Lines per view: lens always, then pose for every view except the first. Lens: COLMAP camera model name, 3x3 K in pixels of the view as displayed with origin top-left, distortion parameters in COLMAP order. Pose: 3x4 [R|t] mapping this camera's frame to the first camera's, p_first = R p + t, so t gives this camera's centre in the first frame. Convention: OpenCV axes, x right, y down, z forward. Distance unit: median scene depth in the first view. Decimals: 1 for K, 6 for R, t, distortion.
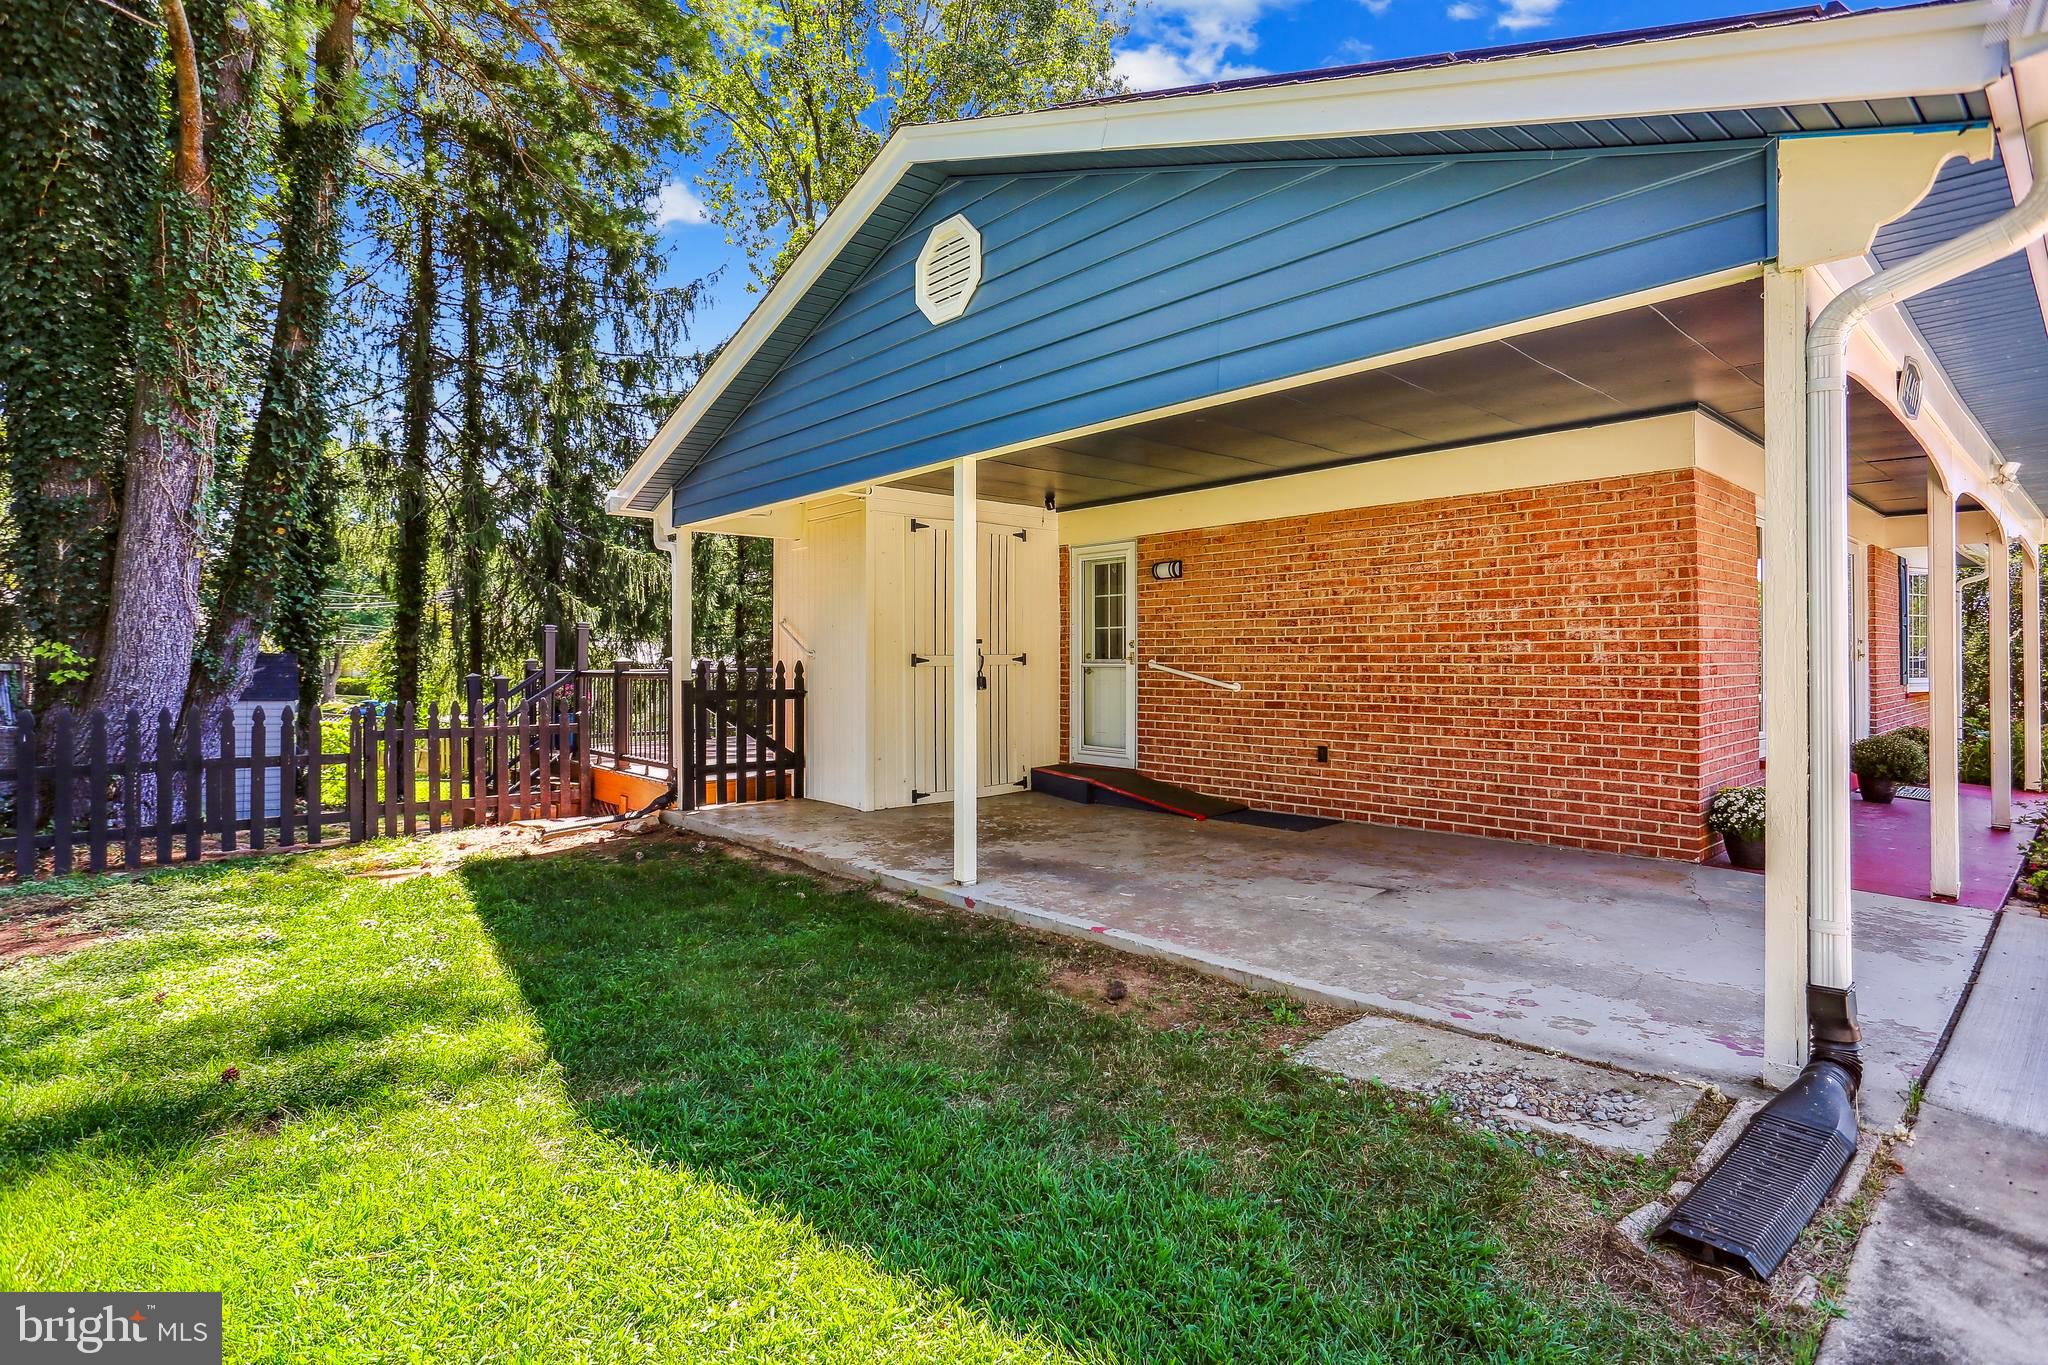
lens RADIAL K [[968.7, 0, 992.9], [0, 968.7, 676.6], [0, 0, 1]] dist [-0.049237, 0.022657]
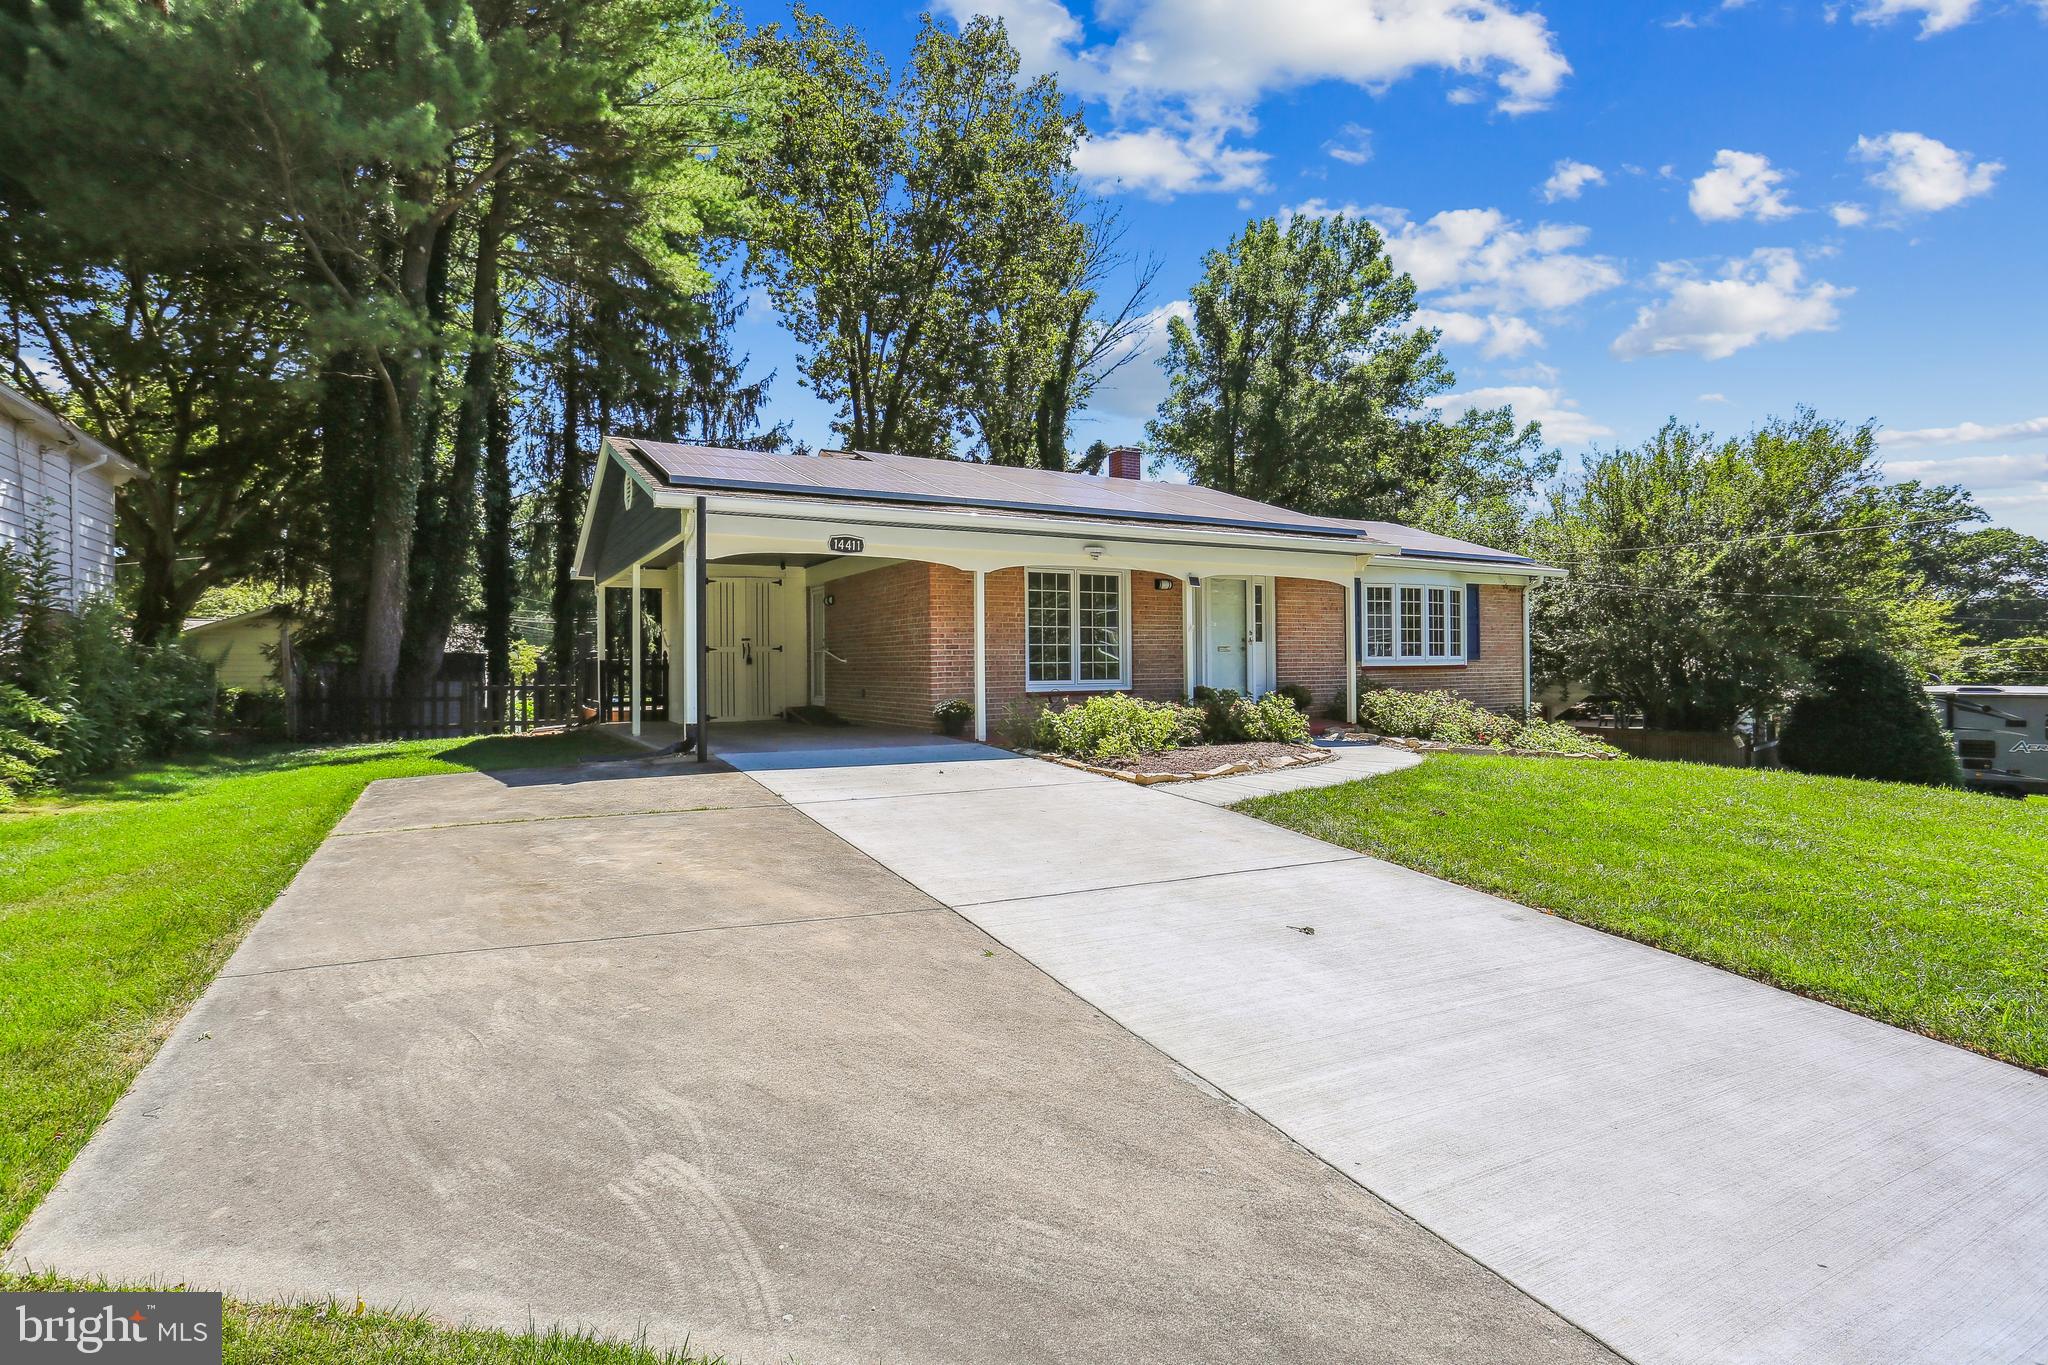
lens RADIAL K [[968.7, 0, 1014.6], [0, 968.7, 682.3], [0, 0, 1]] dist [-0.049237, 0.022657]
pose [[0.978794, -0.002237, -0.204836, 0.889500], [0.002279, 0.999997, -0.000029, 0.049631], [0.204835, -0.000438, 0.978796, -0.763679]]
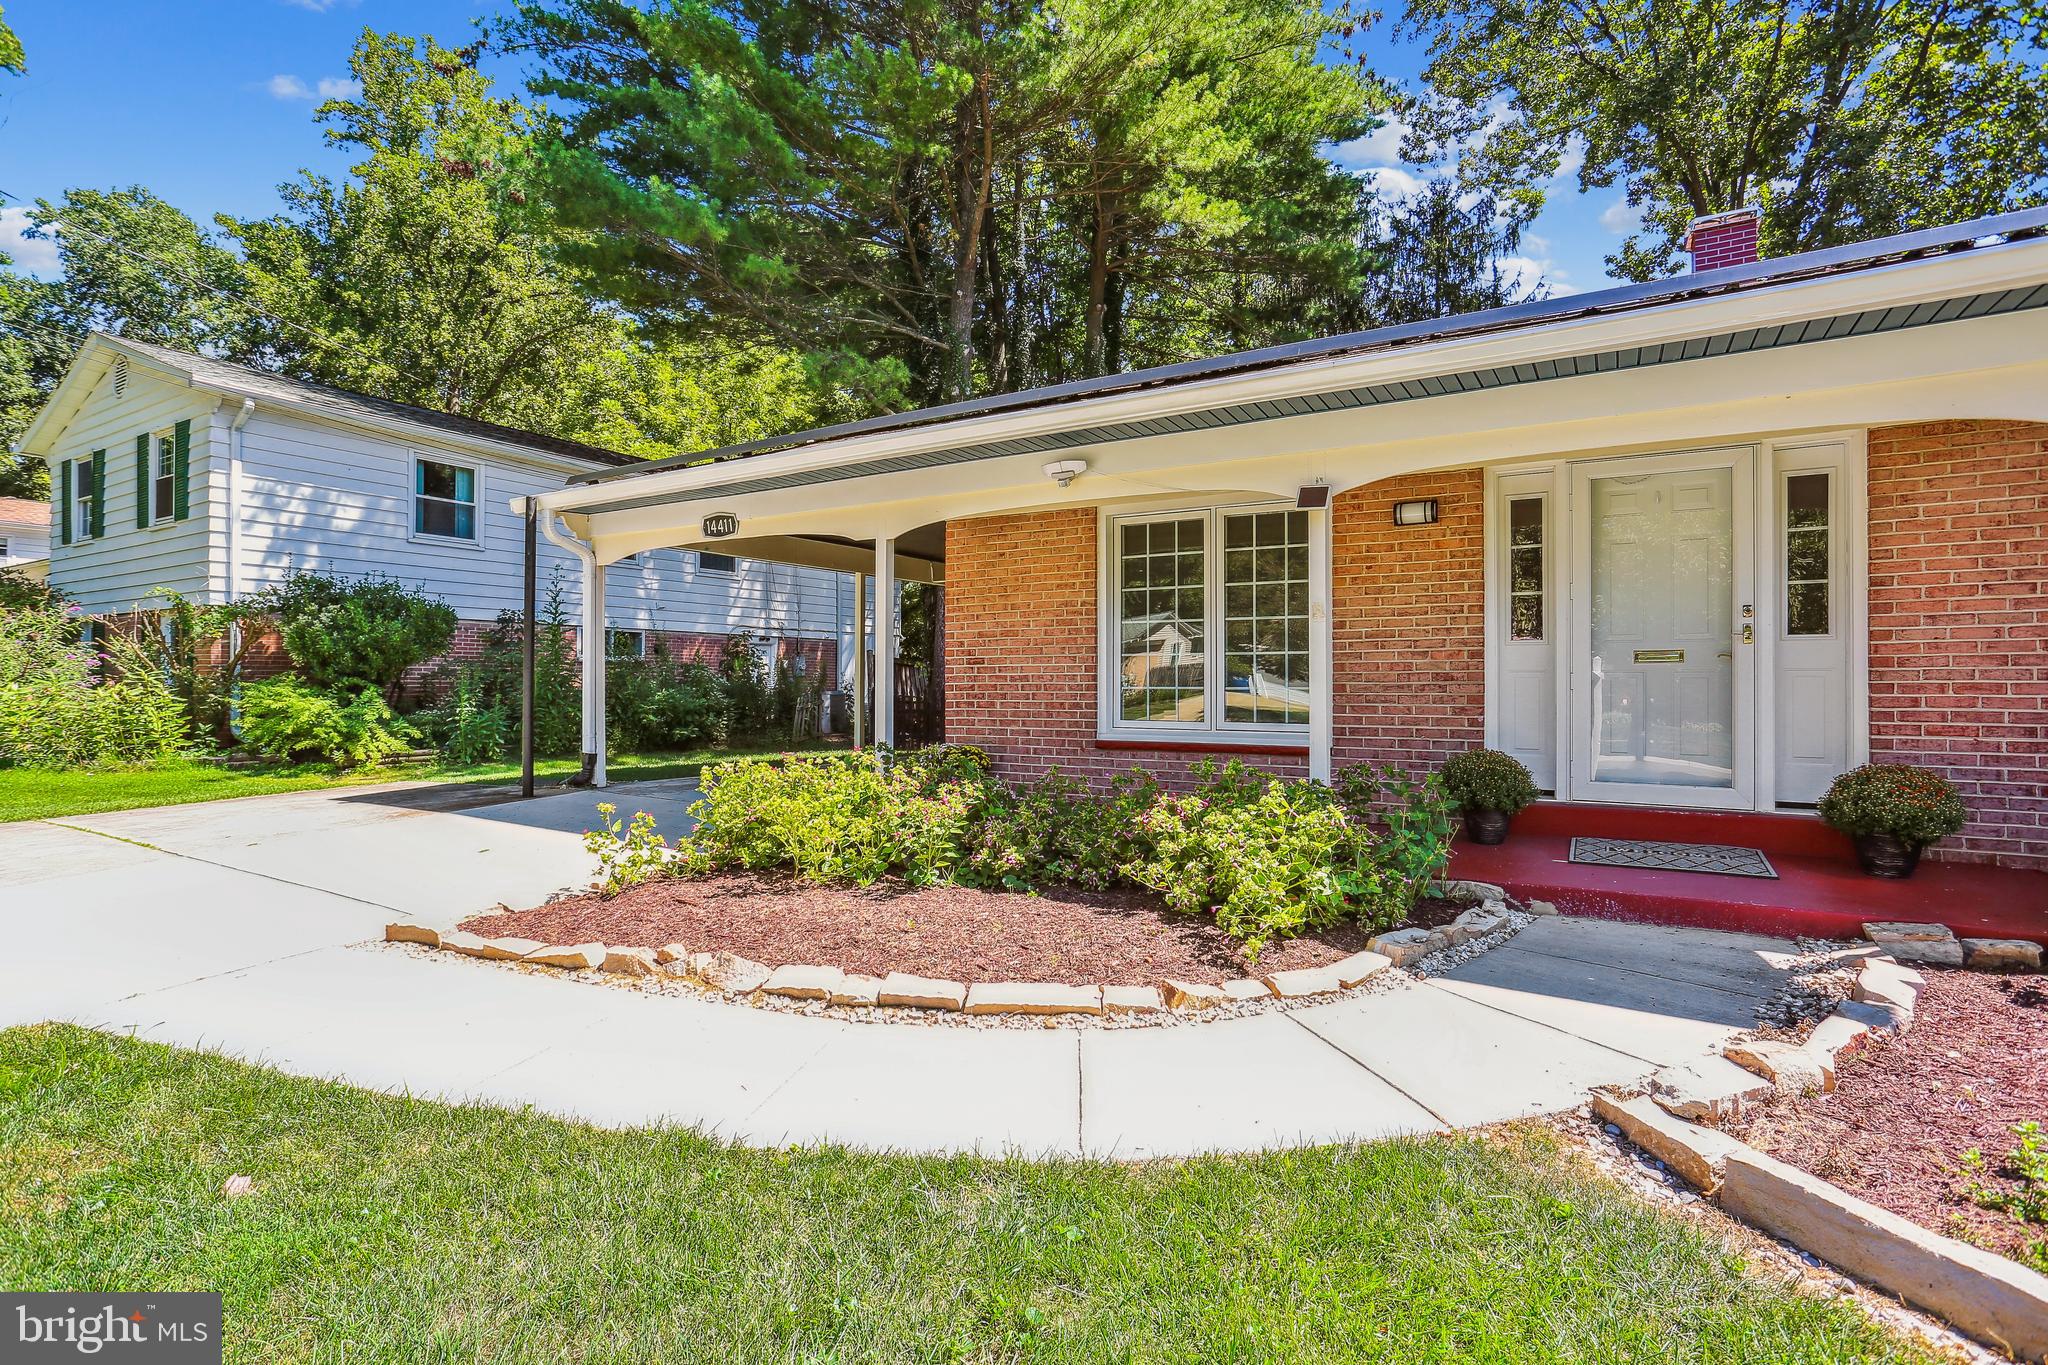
lens RADIAL K [[968.7, 0, 1020.5], [0, 968.7, 692.8], [0, 0, 1]] dist [-0.049237, 0.022657]
pose [[0.320343, 0.014755, -0.947187, 1.384317], [-0.016871, 0.999809, 0.009868, 0.016379], [0.947151, 0.012819, 0.320531, 0.392522]]
